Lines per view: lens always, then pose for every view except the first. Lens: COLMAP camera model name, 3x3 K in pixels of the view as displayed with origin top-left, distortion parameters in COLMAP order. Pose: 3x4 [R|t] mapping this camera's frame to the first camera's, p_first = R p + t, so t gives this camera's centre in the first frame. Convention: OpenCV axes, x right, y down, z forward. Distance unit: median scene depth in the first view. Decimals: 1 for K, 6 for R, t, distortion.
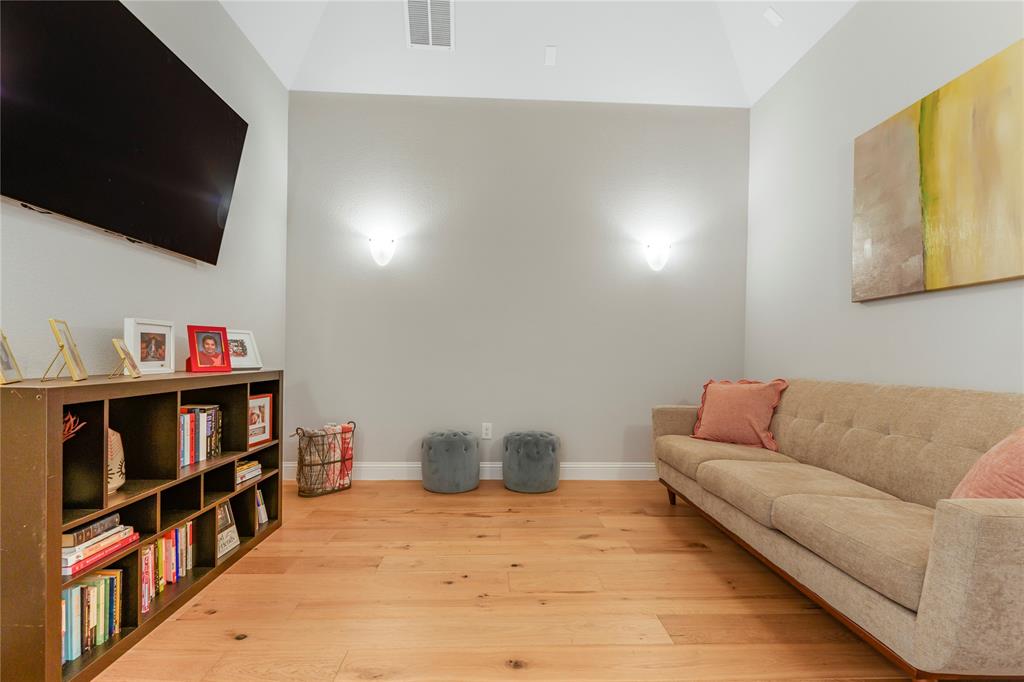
lens RADIAL K [[498.8, 0, 512.0], [0, 498.8, 341.0], [0, 0, 1]] dist [0.000022, 0.000492]
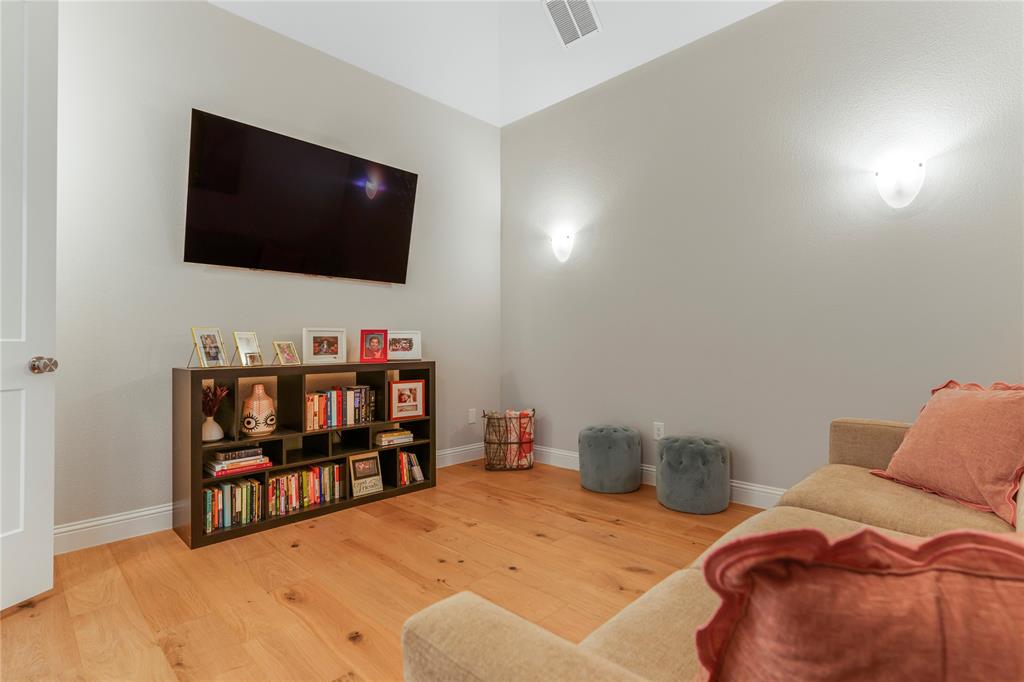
lens RADIAL K [[499.7, 0, 514.9], [0, 499.7, 318.8], [0, 0, 1]] dist [-0.001626, 0.000000]
pose [[0.678562, -0.058044, -0.732246, 0.637371], [0.038563, 0.998313, -0.043399, 0.014884], [0.733530, 0.001212, 0.679656, 0.310286]]
